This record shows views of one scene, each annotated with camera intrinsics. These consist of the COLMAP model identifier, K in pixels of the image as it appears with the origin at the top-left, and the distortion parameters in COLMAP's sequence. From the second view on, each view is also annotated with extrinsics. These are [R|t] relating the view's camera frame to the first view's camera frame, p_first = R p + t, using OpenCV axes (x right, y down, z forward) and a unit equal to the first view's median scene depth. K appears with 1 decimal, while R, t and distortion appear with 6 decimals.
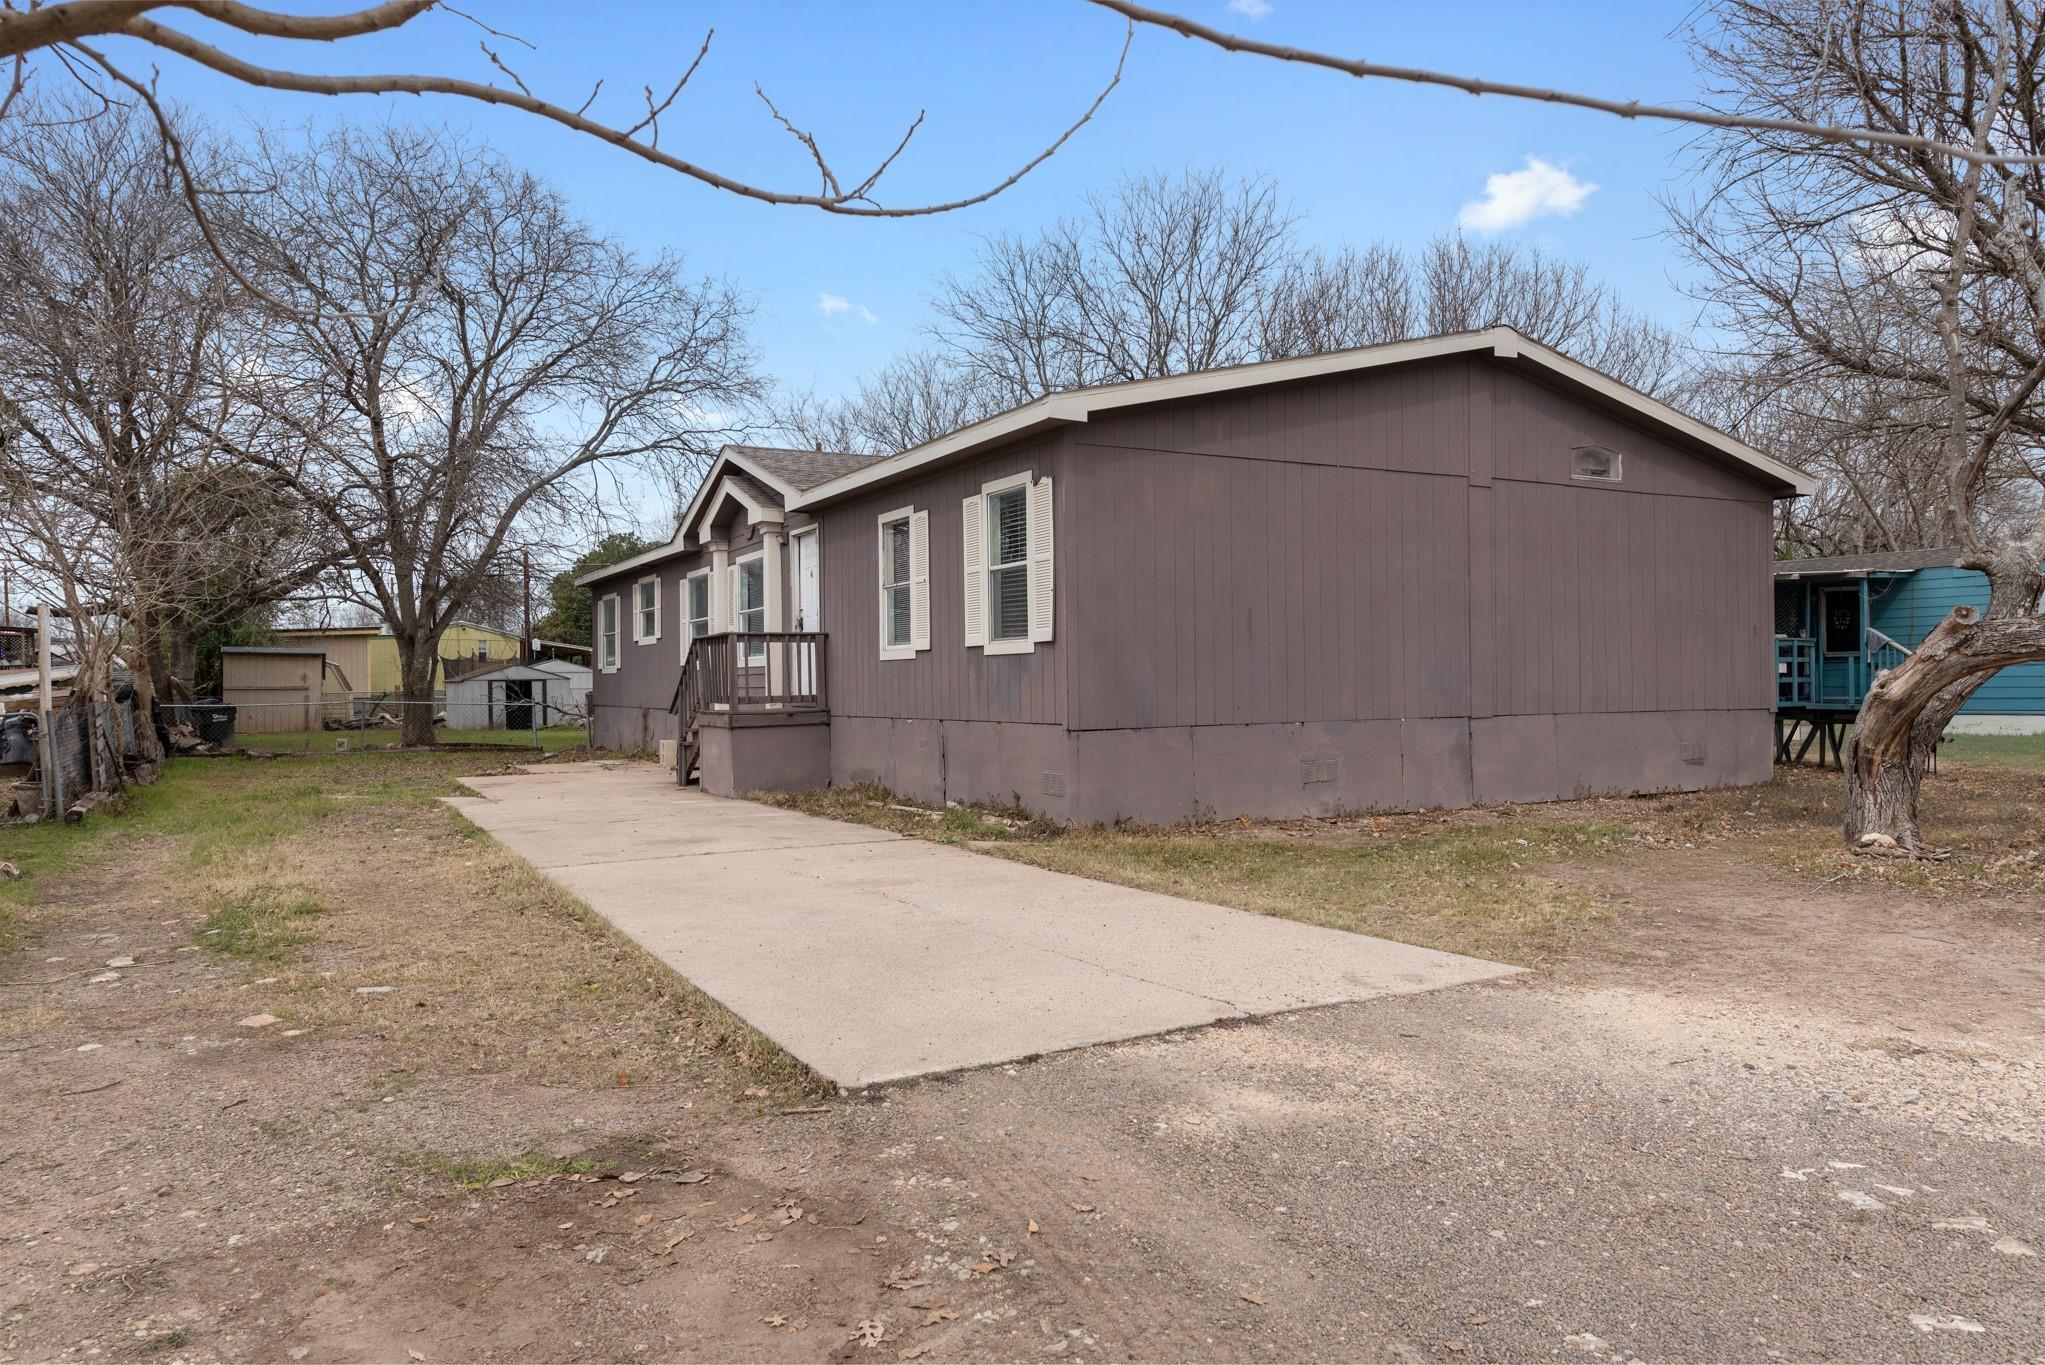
lens RADIAL K [[1336.7, 0, 1022.5], [0, 1336.7, 682.5], [0, 0, 1]] dist [-0.000578, 0.000294]
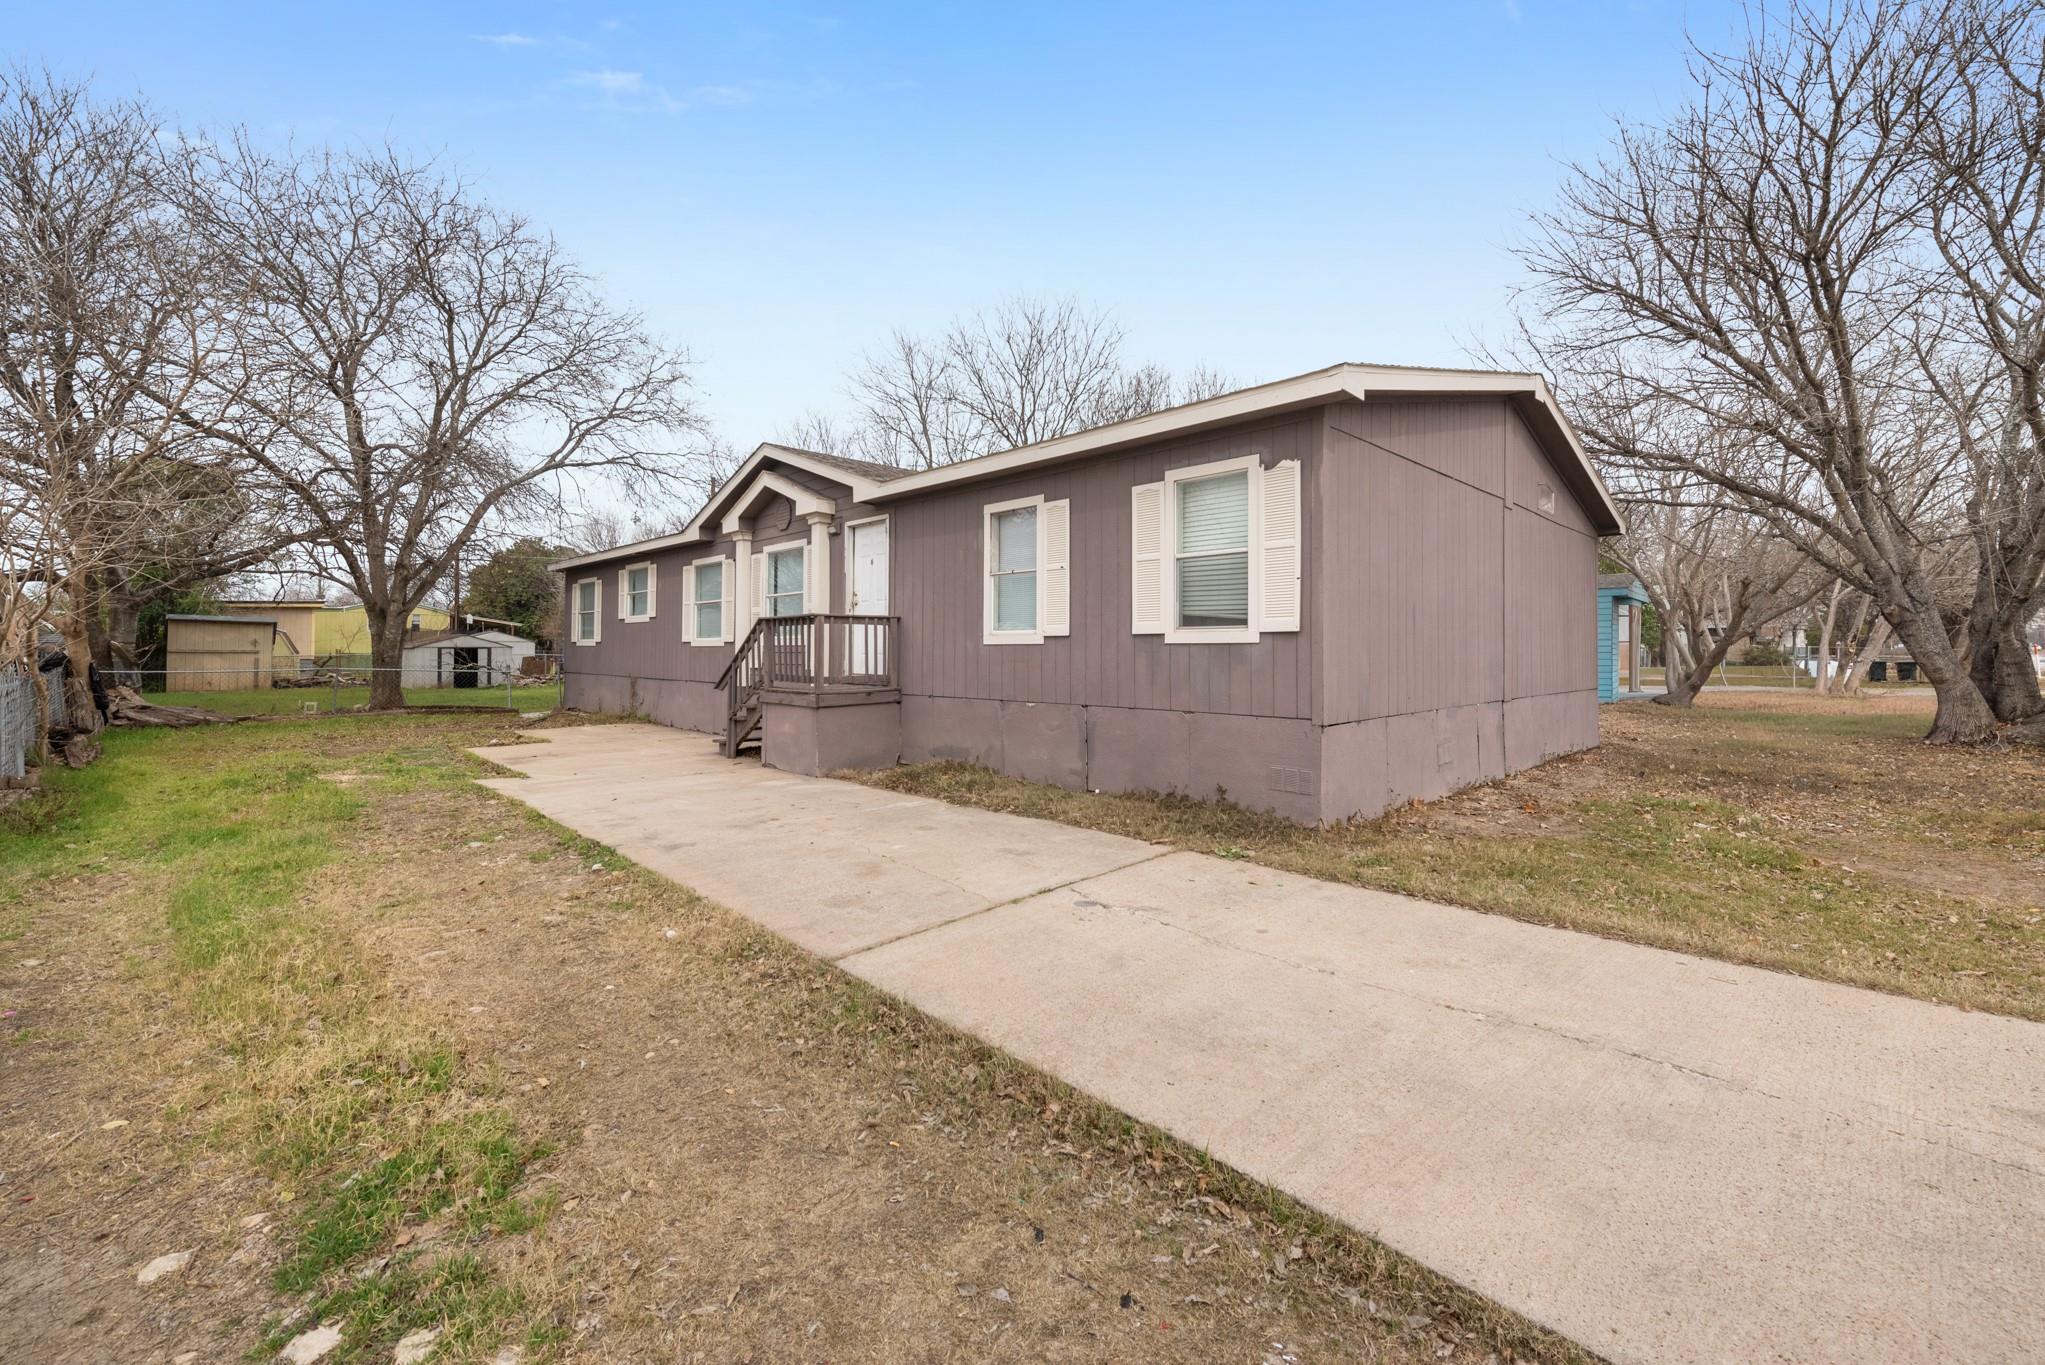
lens RADIAL K [[821.1, 0, 1021.4], [0, 821.1, 639.7], [0, 0, 1]] dist [0.001720, 0.000083]
pose [[0.962646, 0.018788, 0.270110, -0.148630], [-0.014566, 0.999738, -0.017629, -0.005510], [-0.270370, 0.013036, 0.962668, 0.221926]]
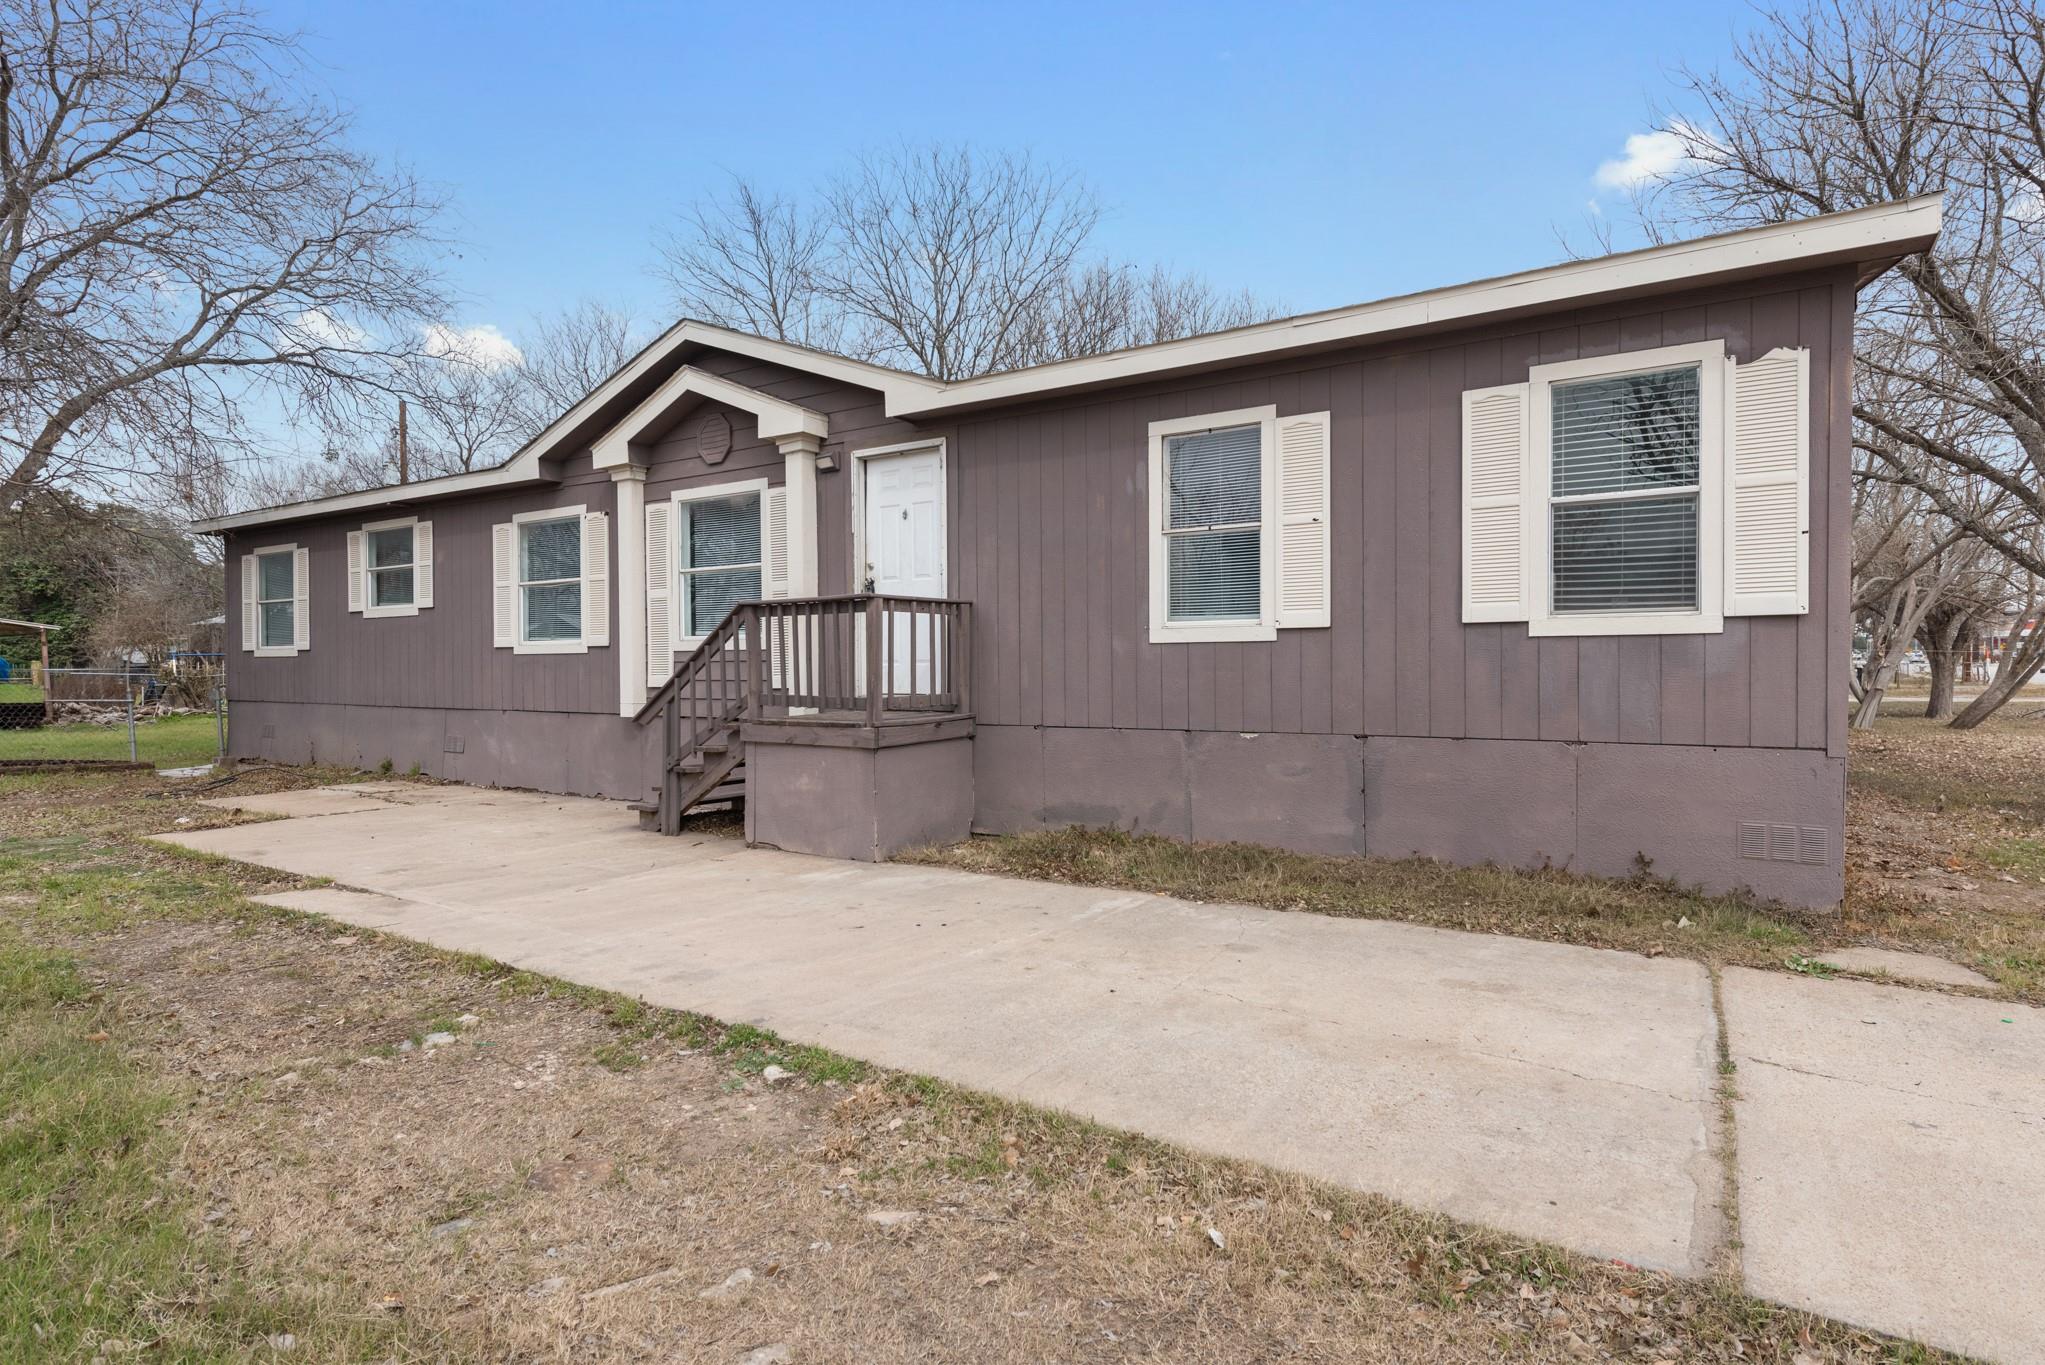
lens RADIAL K [[1082.8, 0, 1022.5], [0, 1082.8, 682.5], [0, 0, 1]] dist [0.007012, -0.000829]
pose [[0.887846, -0.000677, 0.460140, -0.242007], [-0.005011, 0.999925, 0.011141, -0.001587], [-0.460113, -0.012197, 0.887776, 0.327033]]
